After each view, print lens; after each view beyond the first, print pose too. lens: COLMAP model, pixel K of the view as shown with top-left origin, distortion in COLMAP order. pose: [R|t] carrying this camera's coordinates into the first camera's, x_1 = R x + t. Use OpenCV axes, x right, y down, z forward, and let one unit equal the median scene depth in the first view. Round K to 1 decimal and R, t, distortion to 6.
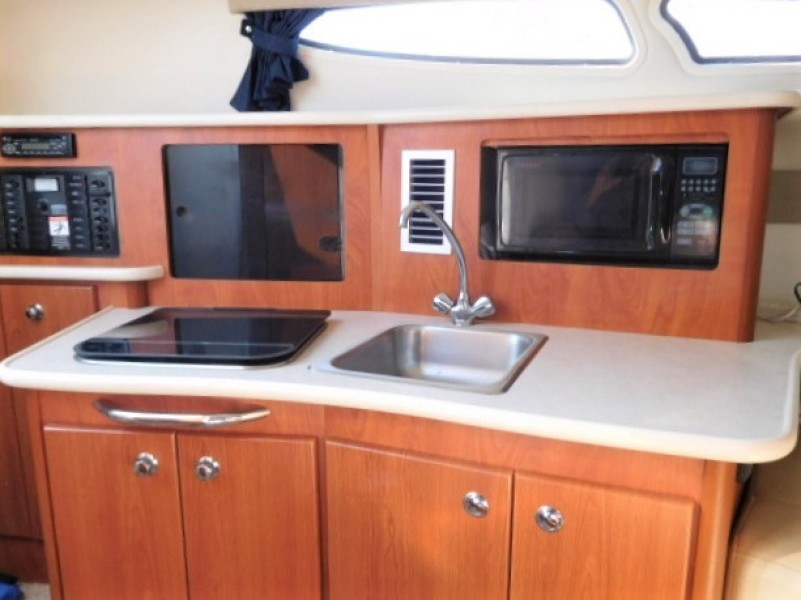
lens RADIAL K [[642.3, 0, 405.2], [0, 642.3, 299.2], [0, 0, 1]] dist [-0.015429, 0.003931]
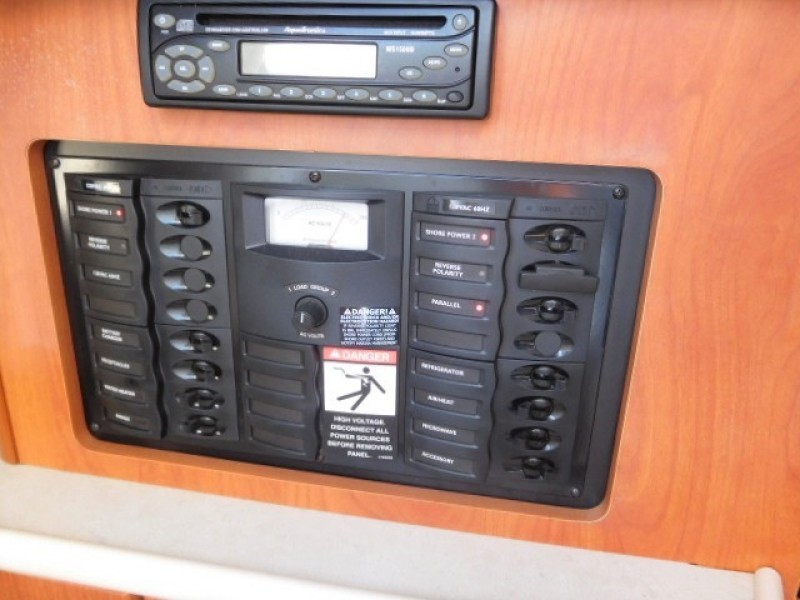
lens RADIAL K [[641.5, 0, 407.1], [0, 641.5, 329.4], [0, 0, 1]] dist [-0.015429, 0.003931]
pose [[0.997585, 0.046423, -0.051668, -0.550888], [-0.037674, 0.986557, 0.159014, -0.192757], [0.058356, -0.156683, 0.985923, 0.805300]]
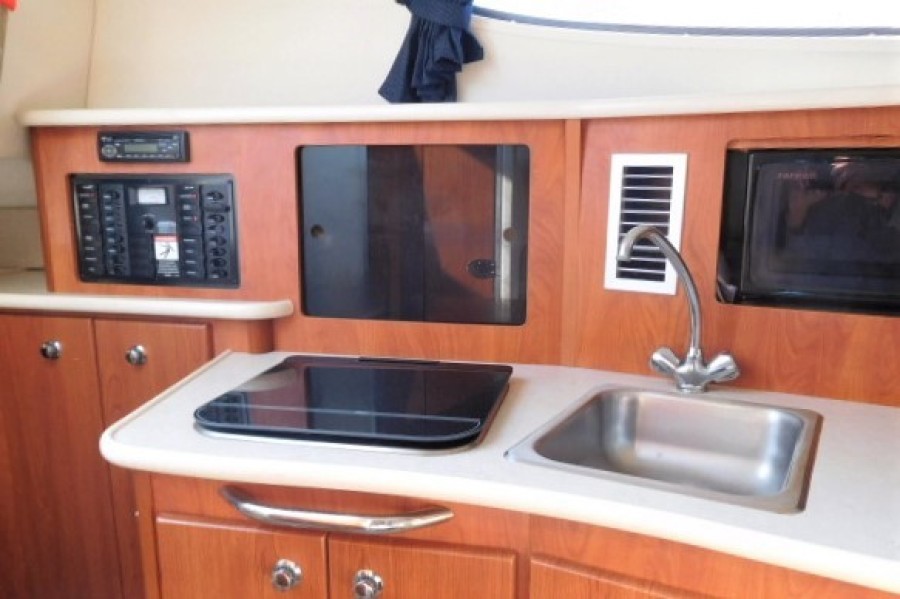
lens RADIAL K [[770.5, 0, 466.3], [0, 770.5, 344.7], [0, 0, 1]] dist [-0.031367, 0.027562]
pose [[0.994701, 0.025158, -0.099680, -0.075213], [-0.023083, 0.999493, 0.021914, -0.025066], [0.100181, -0.019497, 0.994778, 0.087366]]
